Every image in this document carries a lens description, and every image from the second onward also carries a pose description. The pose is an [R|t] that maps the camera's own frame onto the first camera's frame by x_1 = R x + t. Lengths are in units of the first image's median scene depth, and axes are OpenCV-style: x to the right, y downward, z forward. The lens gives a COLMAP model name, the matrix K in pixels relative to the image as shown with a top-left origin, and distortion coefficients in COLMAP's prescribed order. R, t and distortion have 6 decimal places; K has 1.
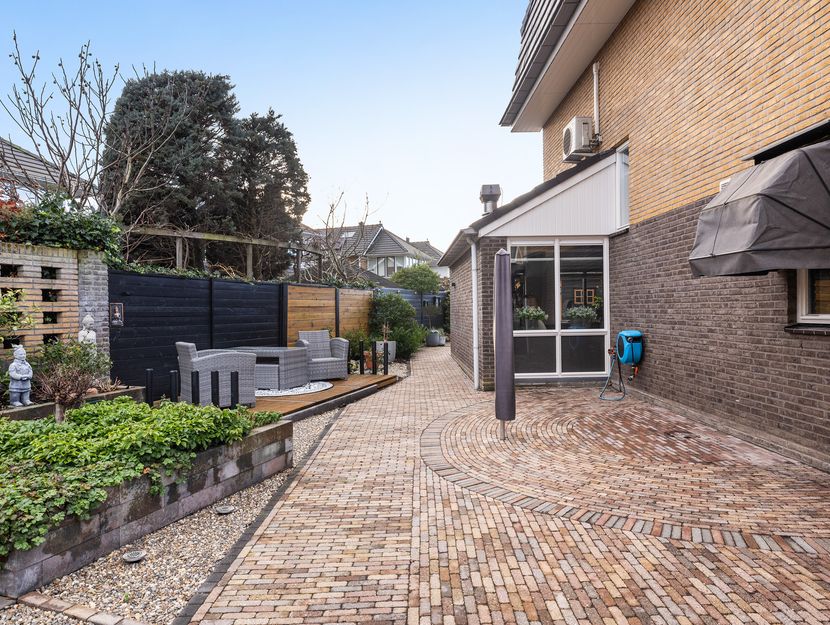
lens RADIAL K [[556.8, 0, 415.6], [0, 556.8, 312.5], [0, 0, 1]] dist [-0.002138, 0.001403]
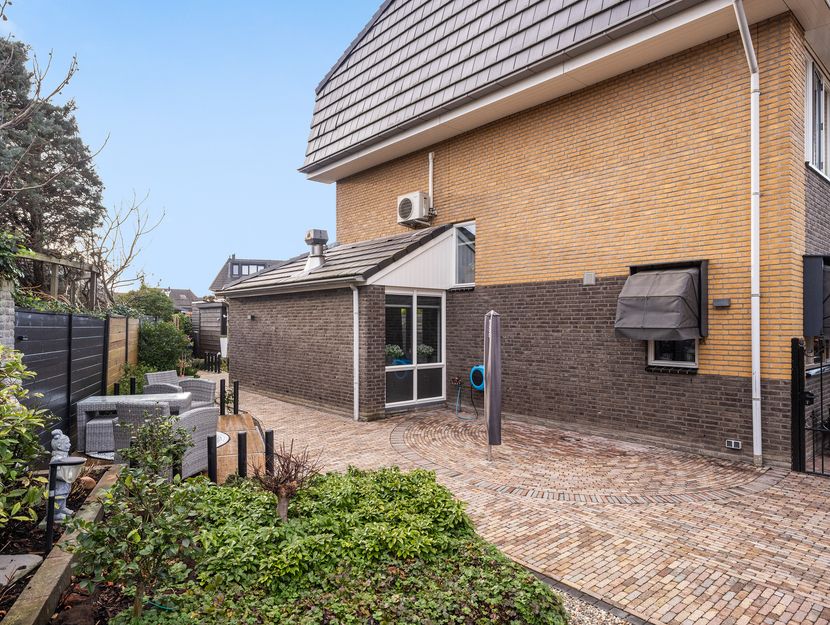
lens RADIAL K [[520.6, 0, 416.0], [0, 520.6, 315.7], [0, 0, 1]] dist [-0.005427, 0.003139]
pose [[0.759835, 0.027658, 0.649527, -0.743227], [-0.010874, 0.999496, -0.029838, -0.064029], [-0.650025, 0.015609, 0.759753, 0.200926]]
